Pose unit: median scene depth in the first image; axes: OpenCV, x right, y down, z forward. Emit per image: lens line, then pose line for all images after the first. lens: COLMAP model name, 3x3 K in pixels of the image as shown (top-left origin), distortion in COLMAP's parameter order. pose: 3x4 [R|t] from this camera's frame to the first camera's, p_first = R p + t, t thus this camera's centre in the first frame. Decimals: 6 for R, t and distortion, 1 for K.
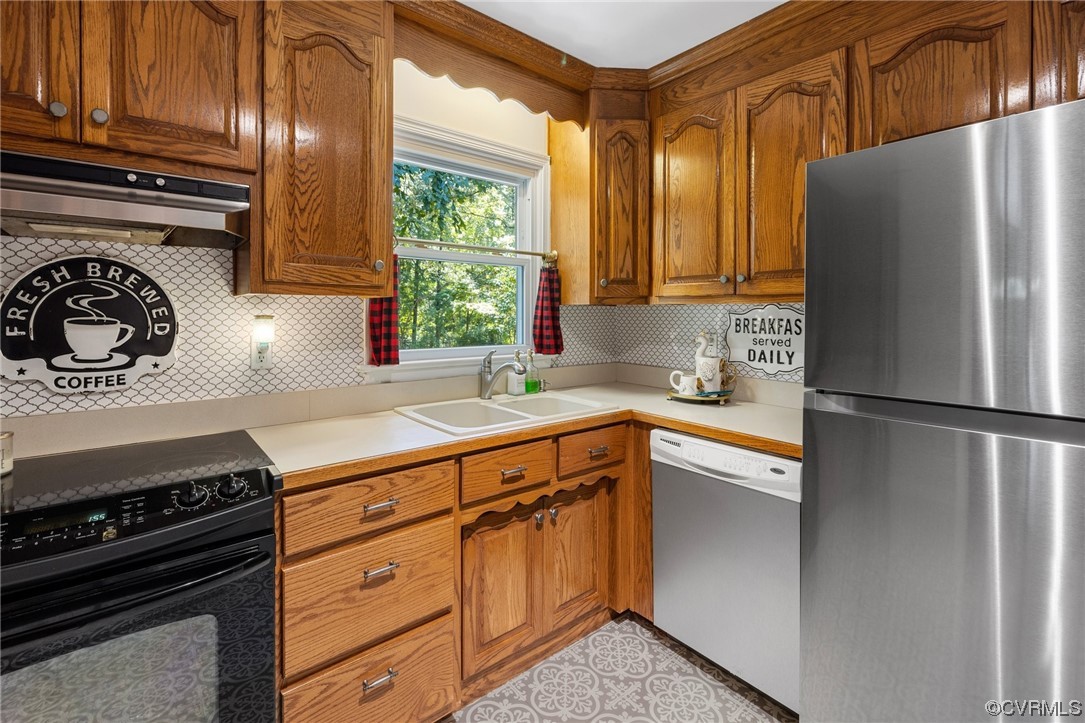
lens RADIAL K [[495.2, 0, 527.0], [0, 495.2, 318.0], [0, 0, 1]] dist [-0.000882, -0.000032]
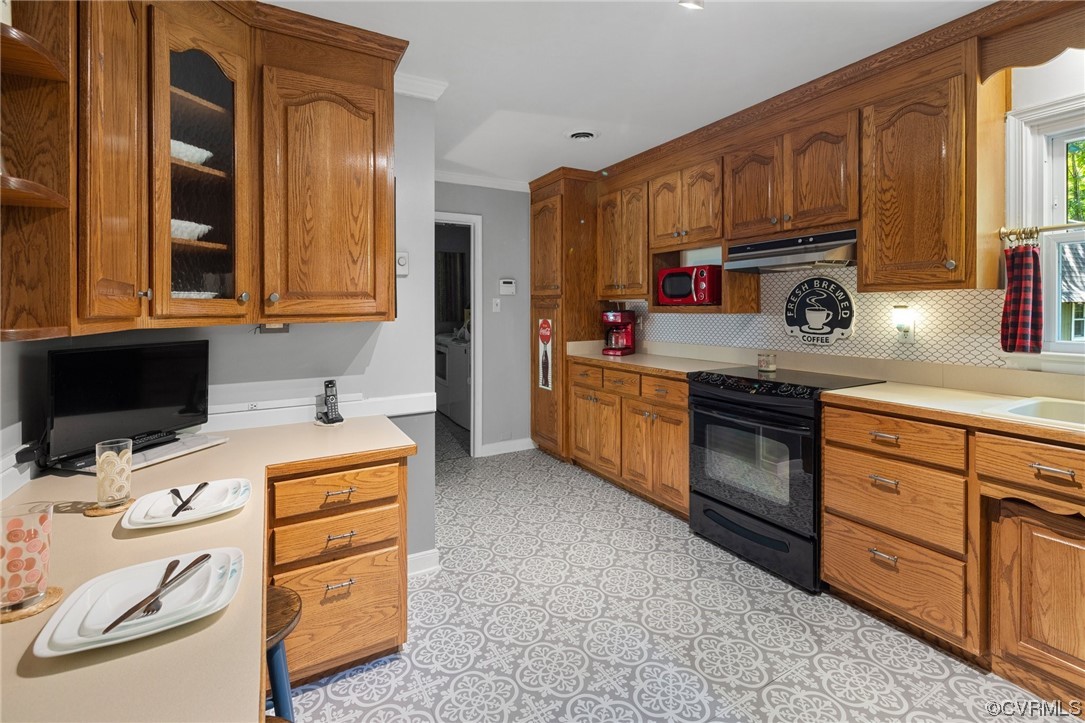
lens RADIAL K [[497.0, 0, 481.3], [0, 497.0, 318.3], [0, 0, 1]] dist [0.002127, 0.000391]
pose [[-0.296668, 0.017445, -0.954821, 1.340809], [-0.001728, 0.999822, 0.018804, 0.006541], [0.954979, 0.007229, -0.296585, 0.276089]]
